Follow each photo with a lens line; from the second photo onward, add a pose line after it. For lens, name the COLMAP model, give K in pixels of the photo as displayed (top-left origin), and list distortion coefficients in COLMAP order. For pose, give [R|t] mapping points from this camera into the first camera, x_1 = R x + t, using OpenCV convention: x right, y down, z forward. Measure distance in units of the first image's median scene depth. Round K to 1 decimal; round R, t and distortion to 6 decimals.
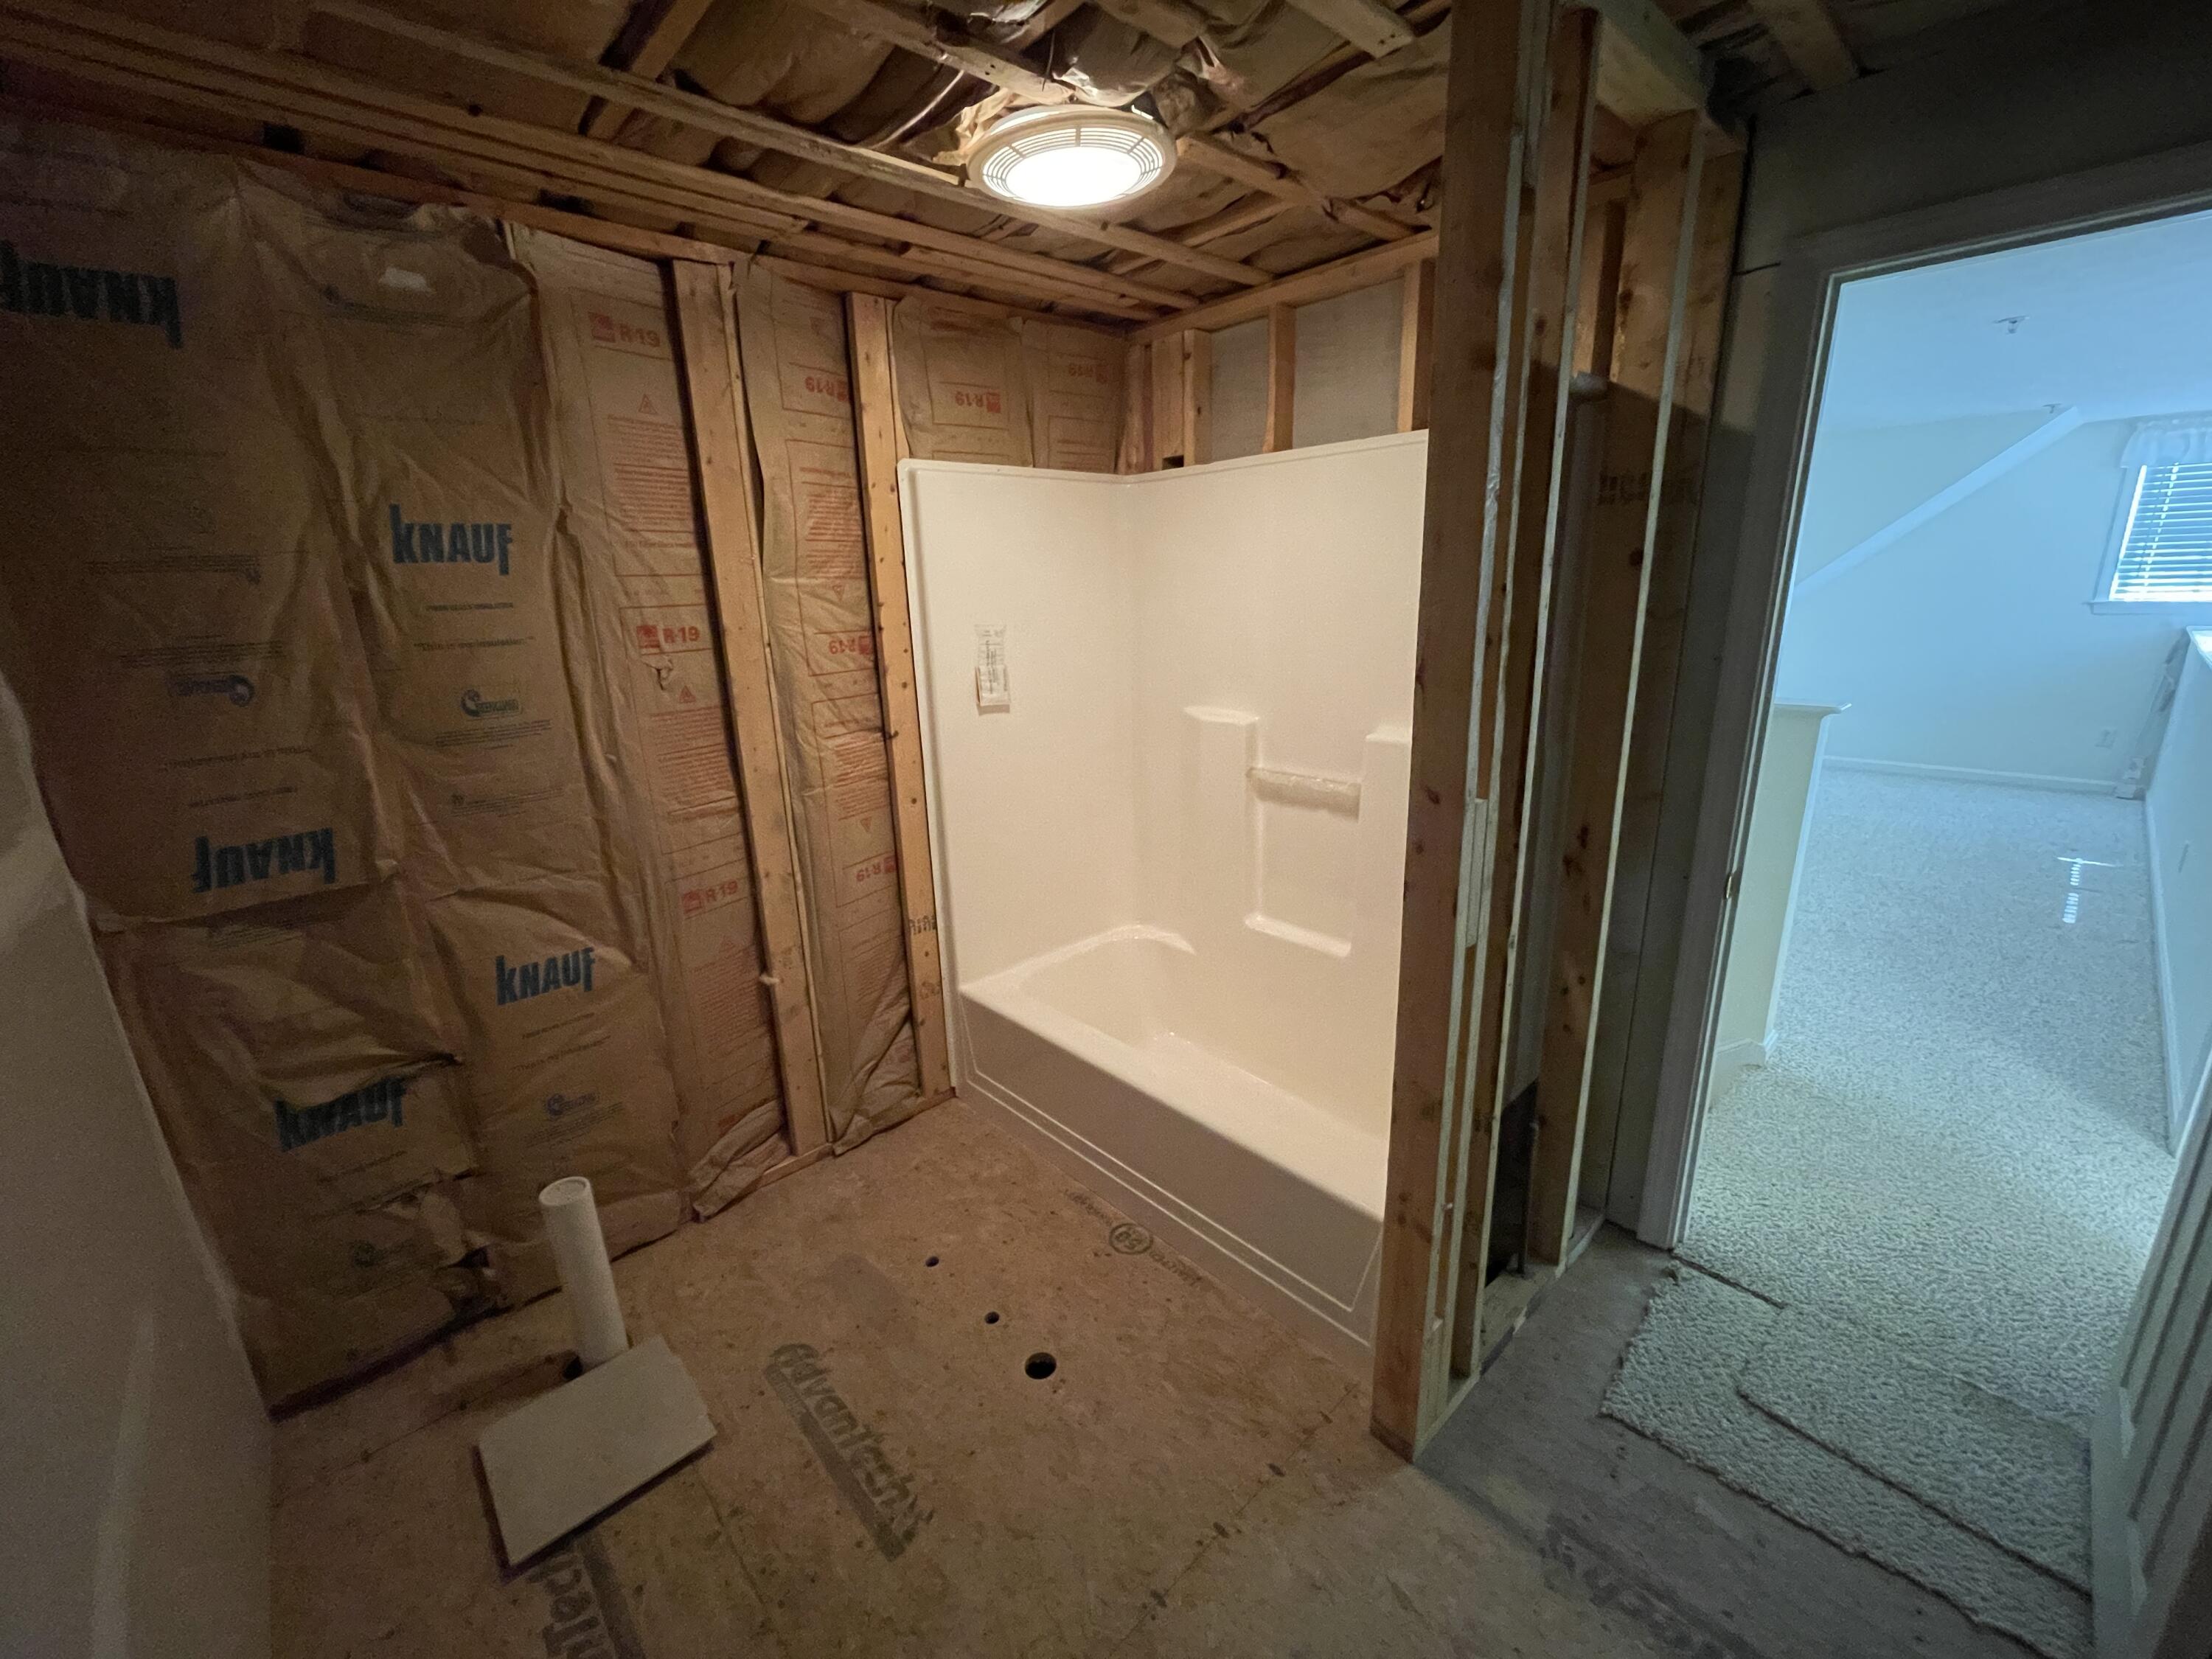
lens RADIAL K [[902.8, 0, 1096.7], [0, 902.8, 827.3], [0, 0, 1]] dist [-0.001108, -0.000215]
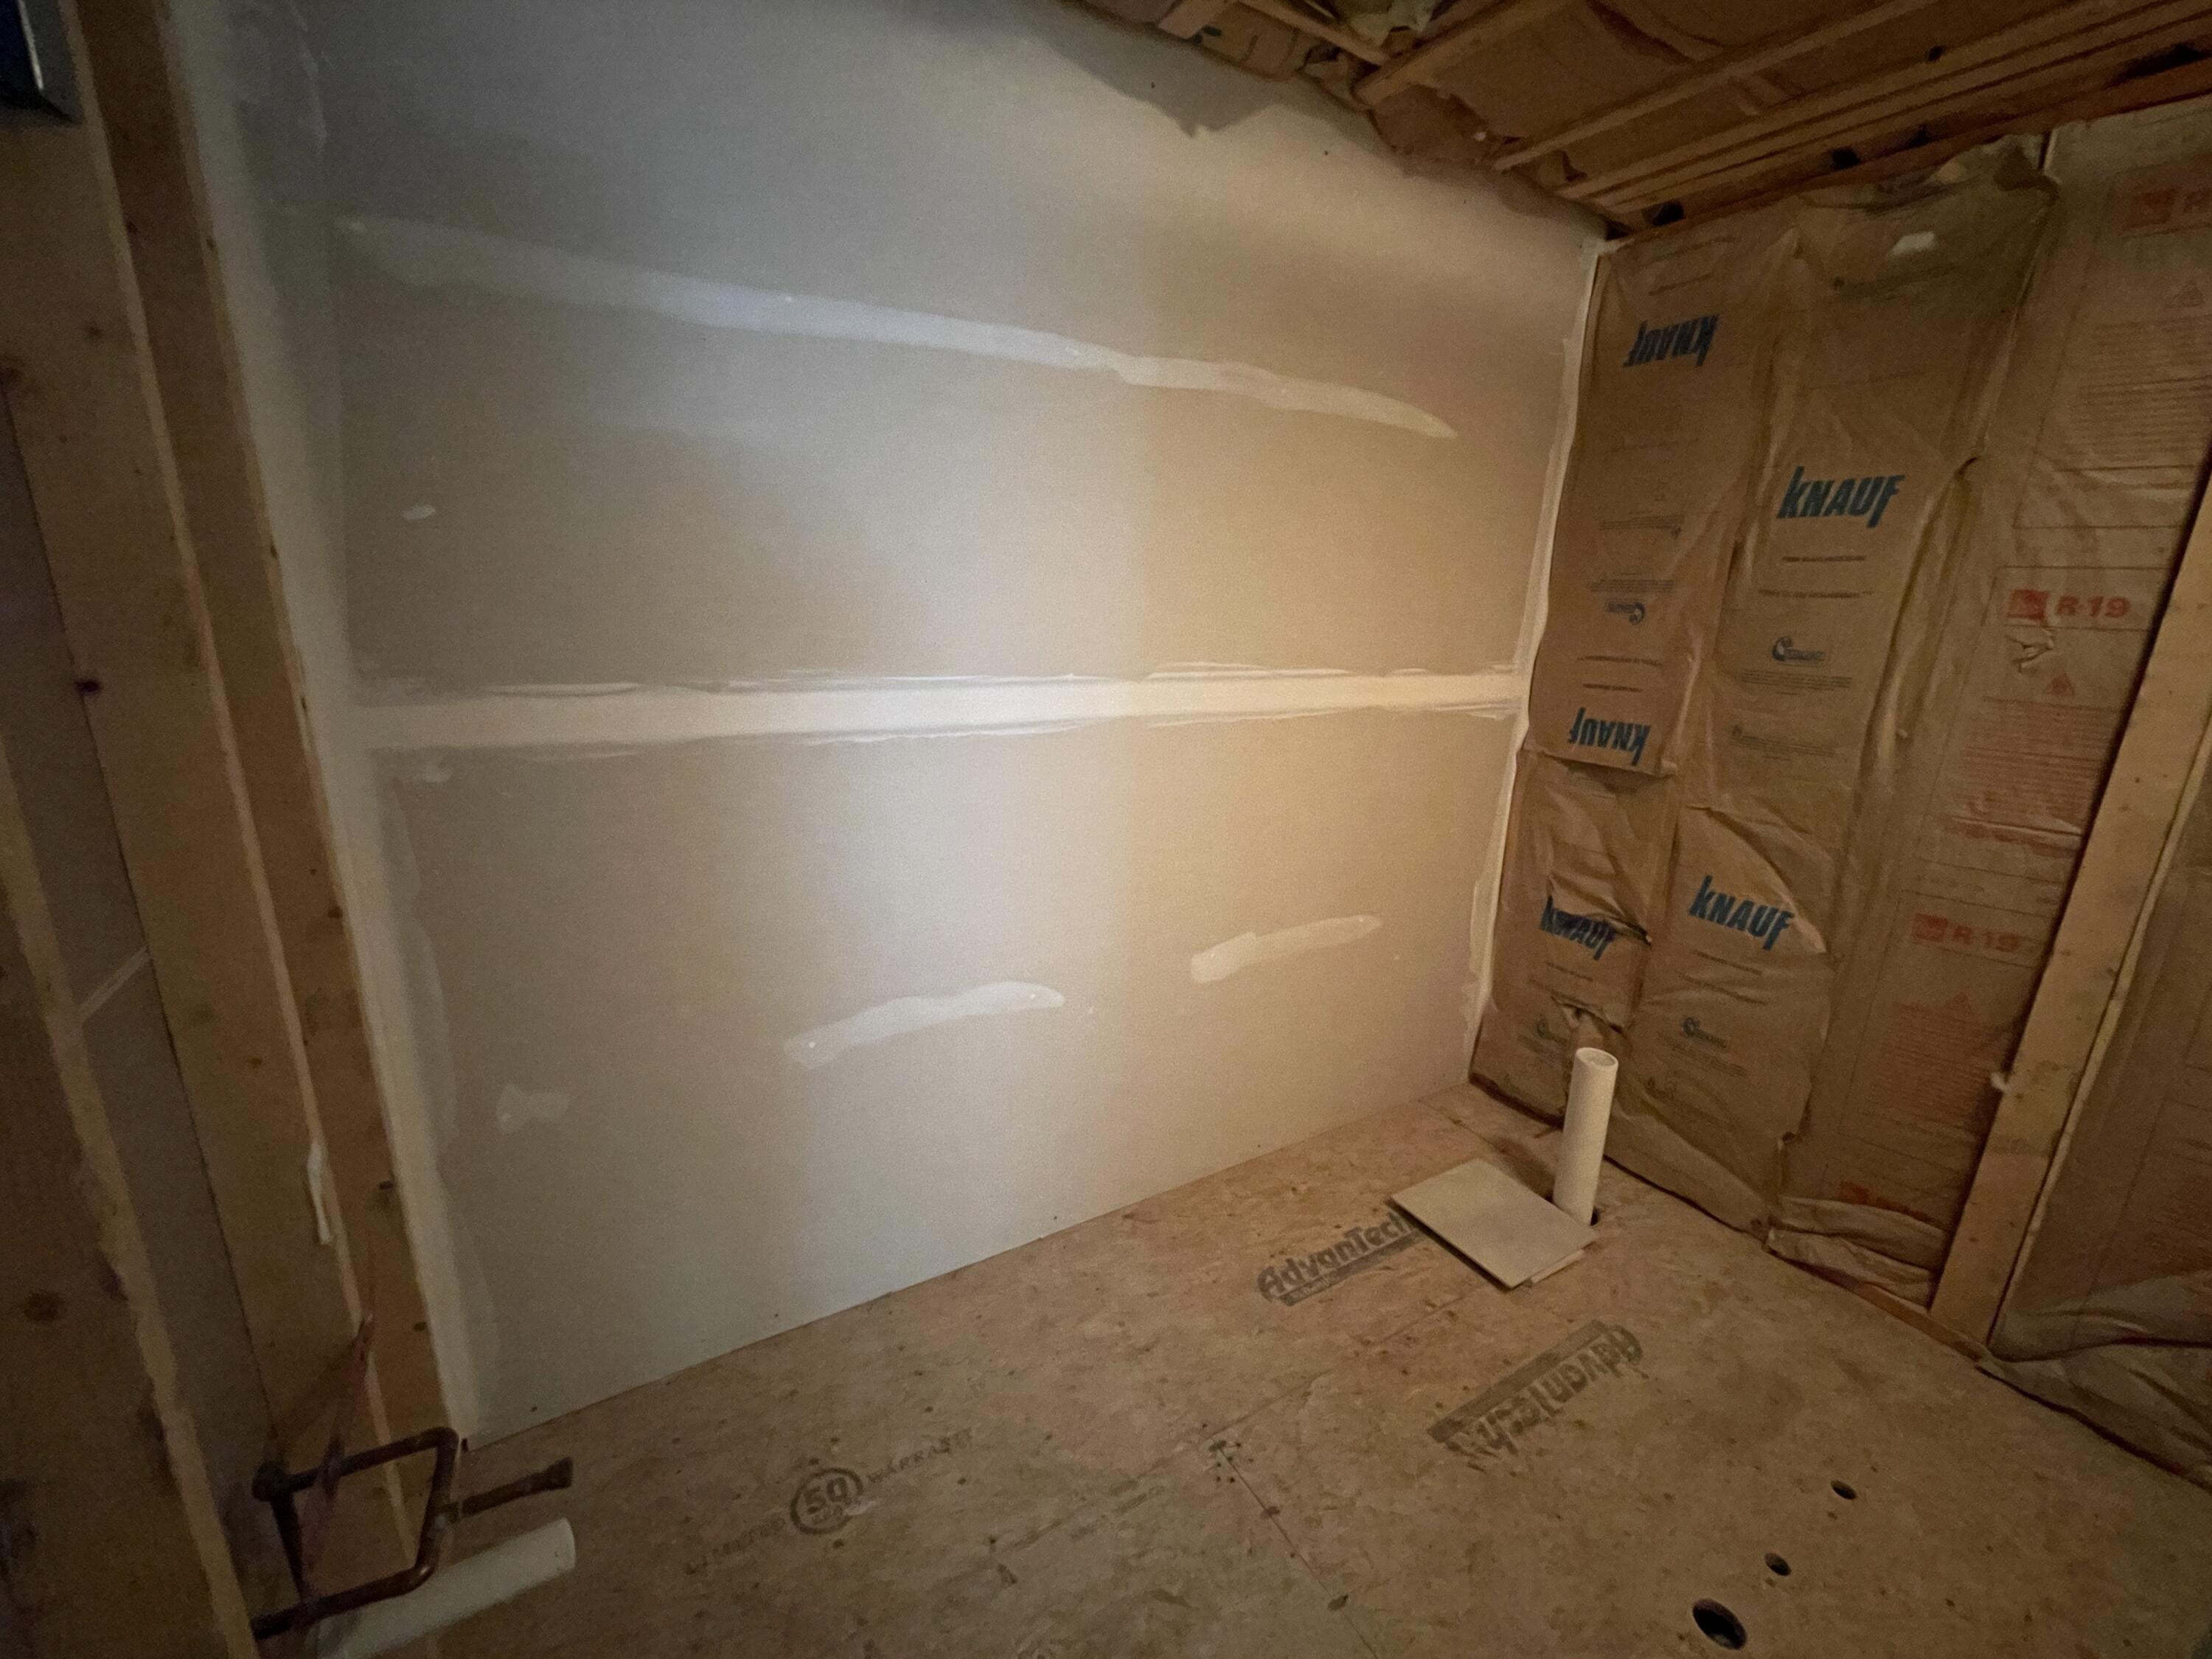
lens RADIAL K [[902.8, 0, 1096.7], [0, 902.8, 827.3], [0, 0, 1]] dist [-0.001108, -0.000215]
pose [[-0.219695, 0.279566, -0.934653, 0.543881], [-0.282042, 0.898947, 0.335181, -0.072709], [0.933909, 0.337249, -0.118644, 0.416537]]
